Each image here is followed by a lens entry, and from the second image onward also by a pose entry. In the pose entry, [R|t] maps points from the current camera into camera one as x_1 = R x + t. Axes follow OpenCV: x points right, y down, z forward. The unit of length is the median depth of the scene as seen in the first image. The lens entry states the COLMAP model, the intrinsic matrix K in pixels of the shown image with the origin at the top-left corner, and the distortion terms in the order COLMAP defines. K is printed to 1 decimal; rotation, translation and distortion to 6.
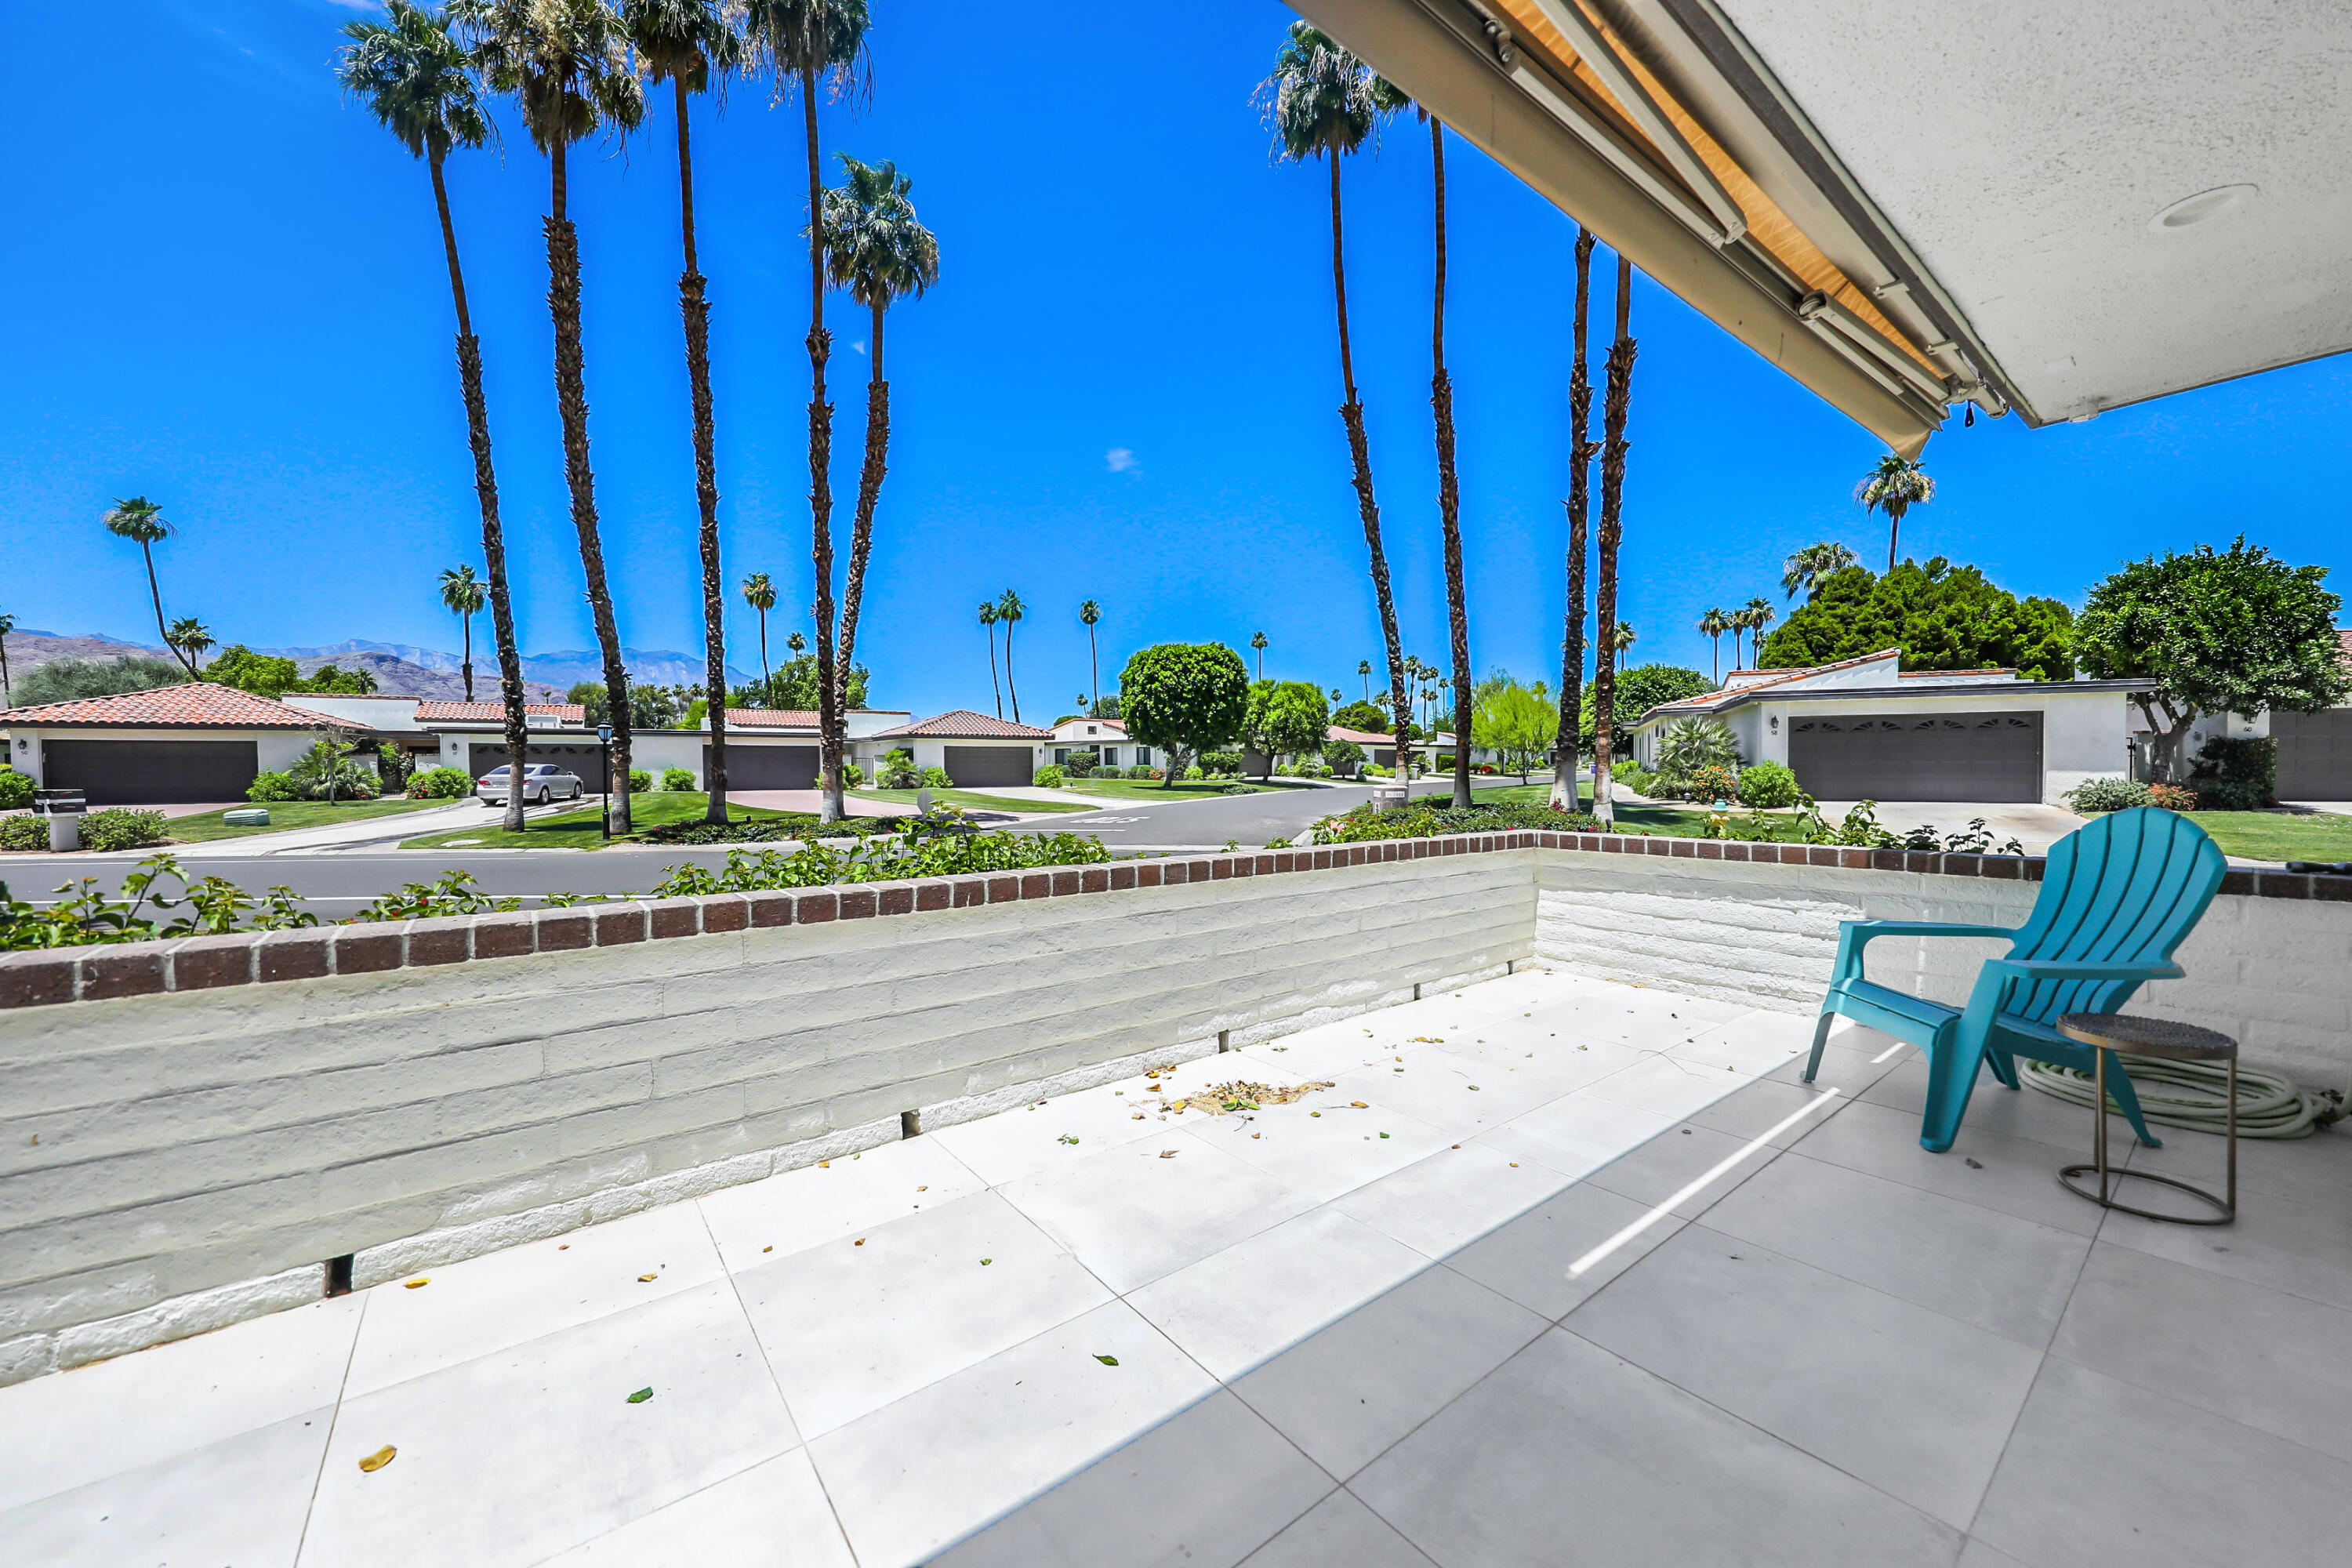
lens RADIAL K [[869.2, 0, 1176.0], [0, 869.2, 784.0], [0, 0, 1]] dist [0.007010, -0.000138]
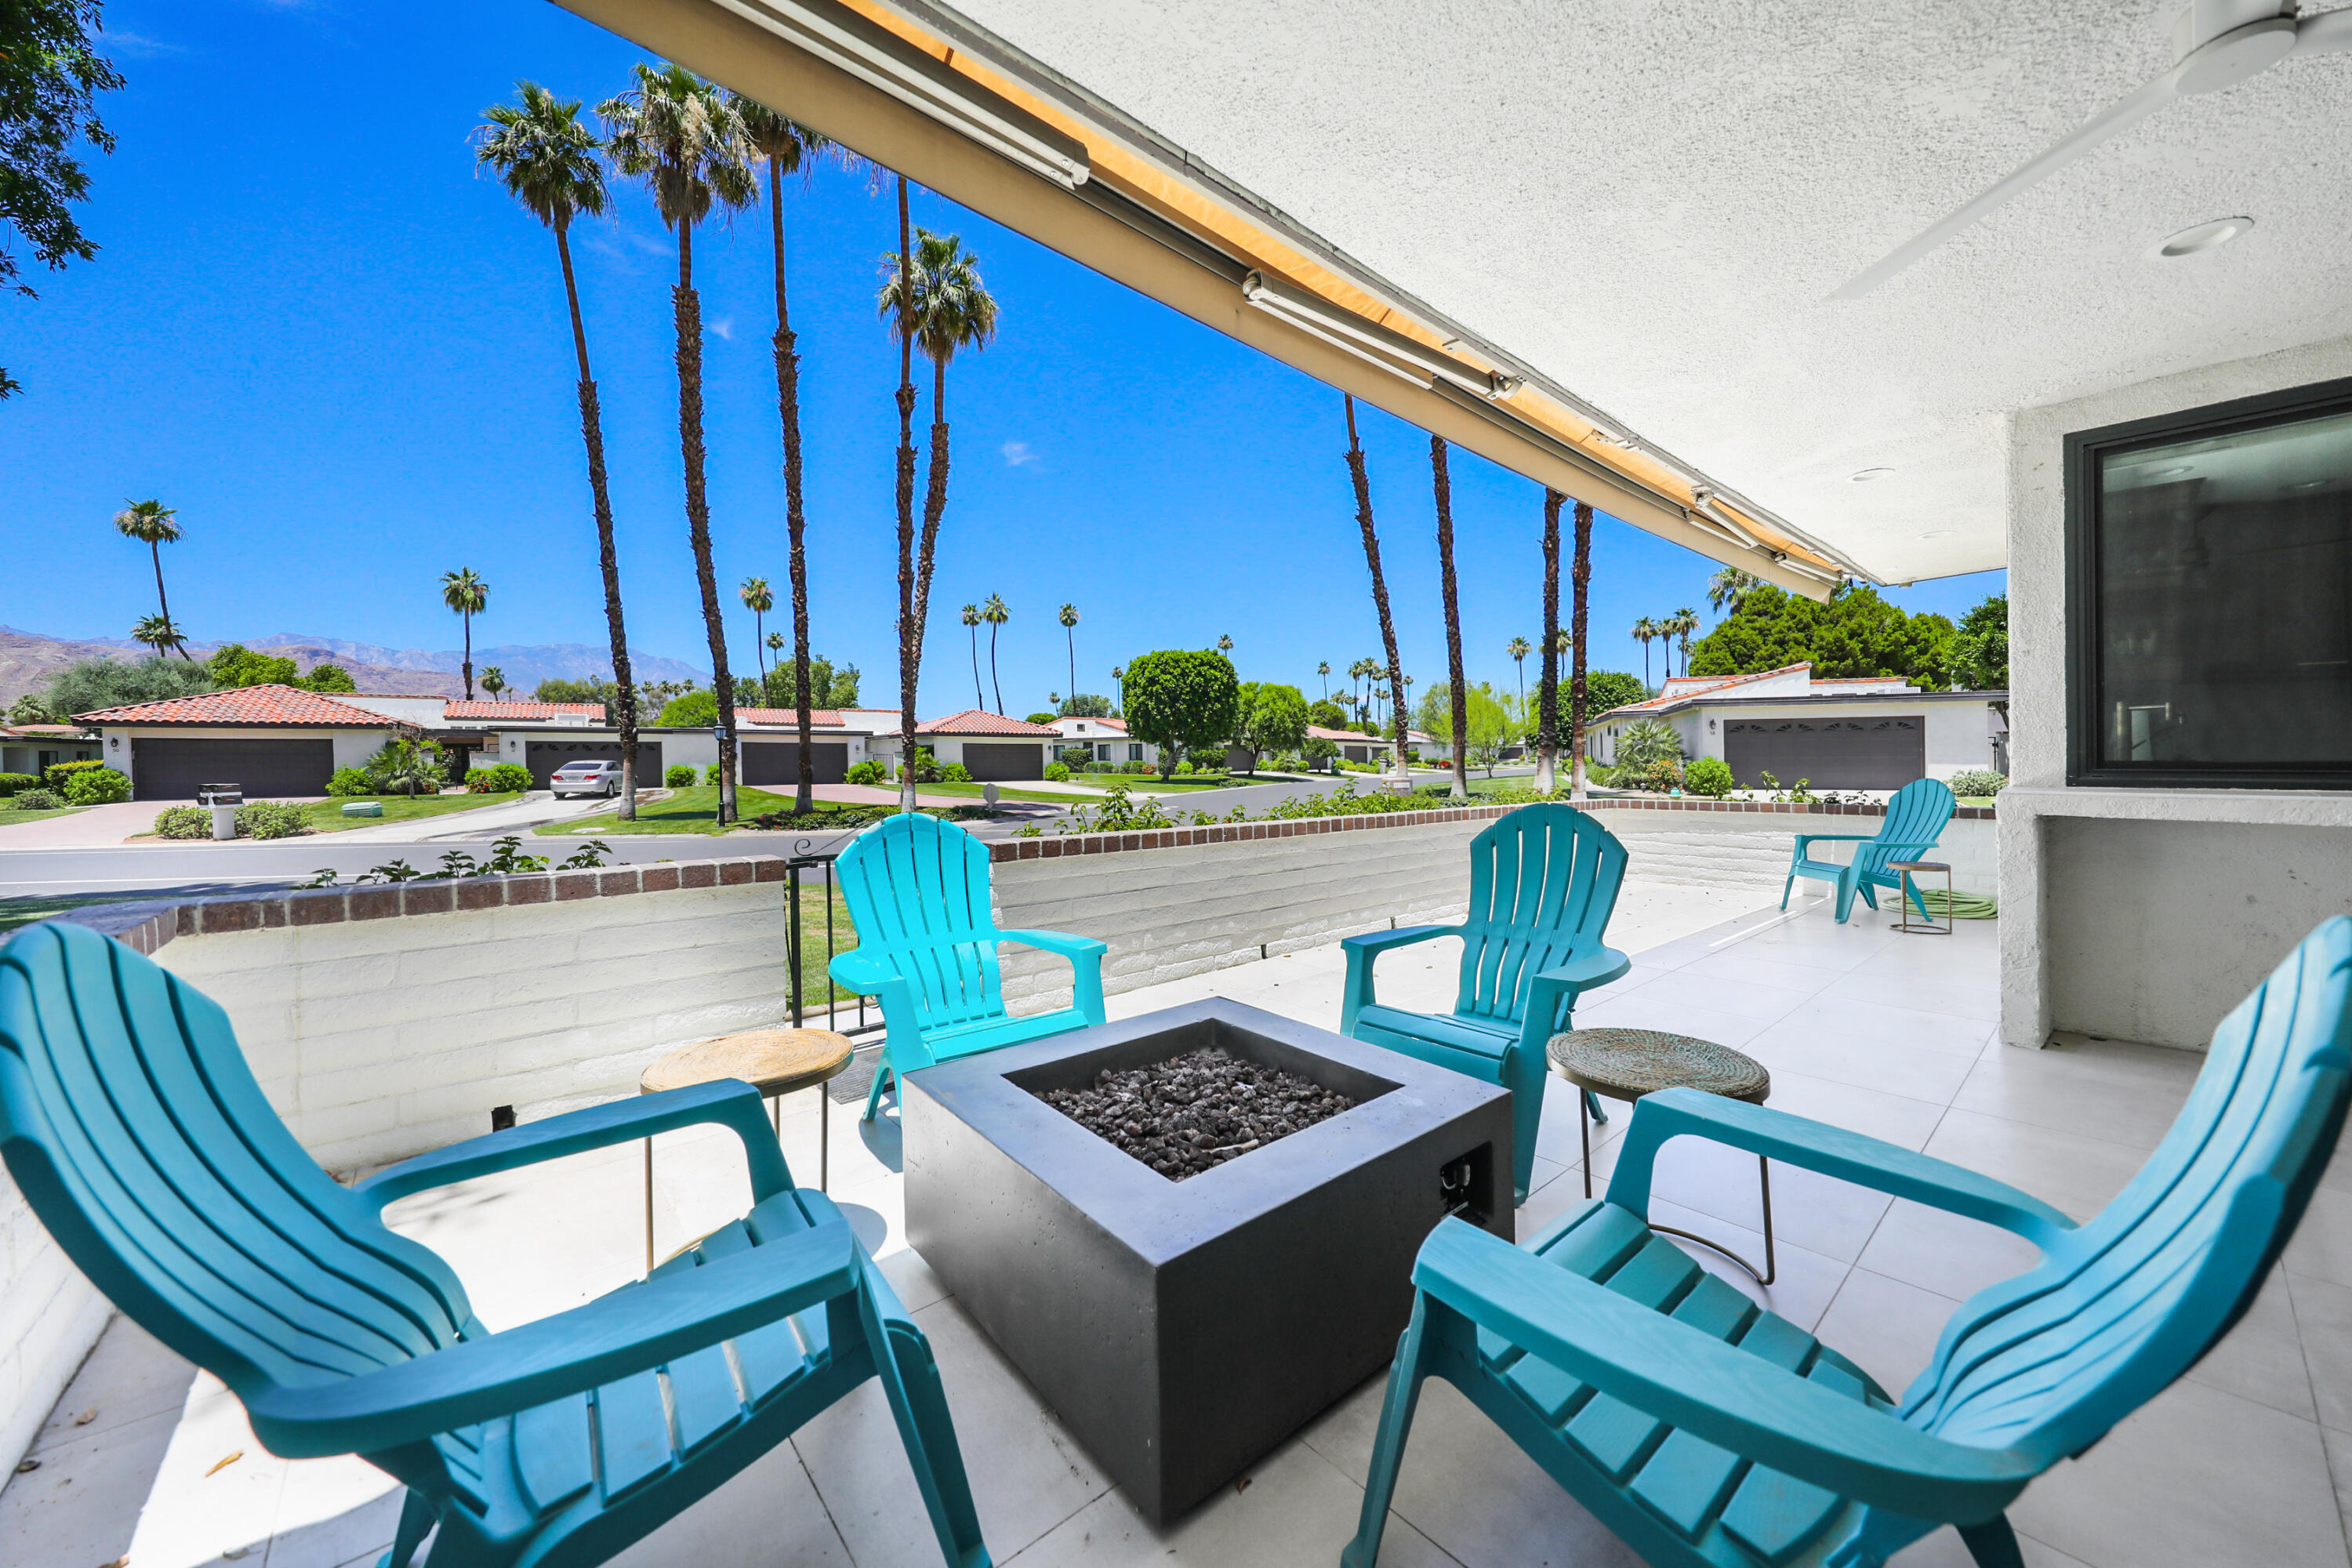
lens RADIAL K [[838.8, 0, 1179.4], [0, 838.8, 760.1], [0, 0, 1]] dist [0.008580, 0.000040]
pose [[0.998794, -0.001261, 0.049085, -0.070759], [0.002346, 0.999754, -0.022044, 0.001737], [-0.049045, 0.022133, 0.998551, -0.082586]]
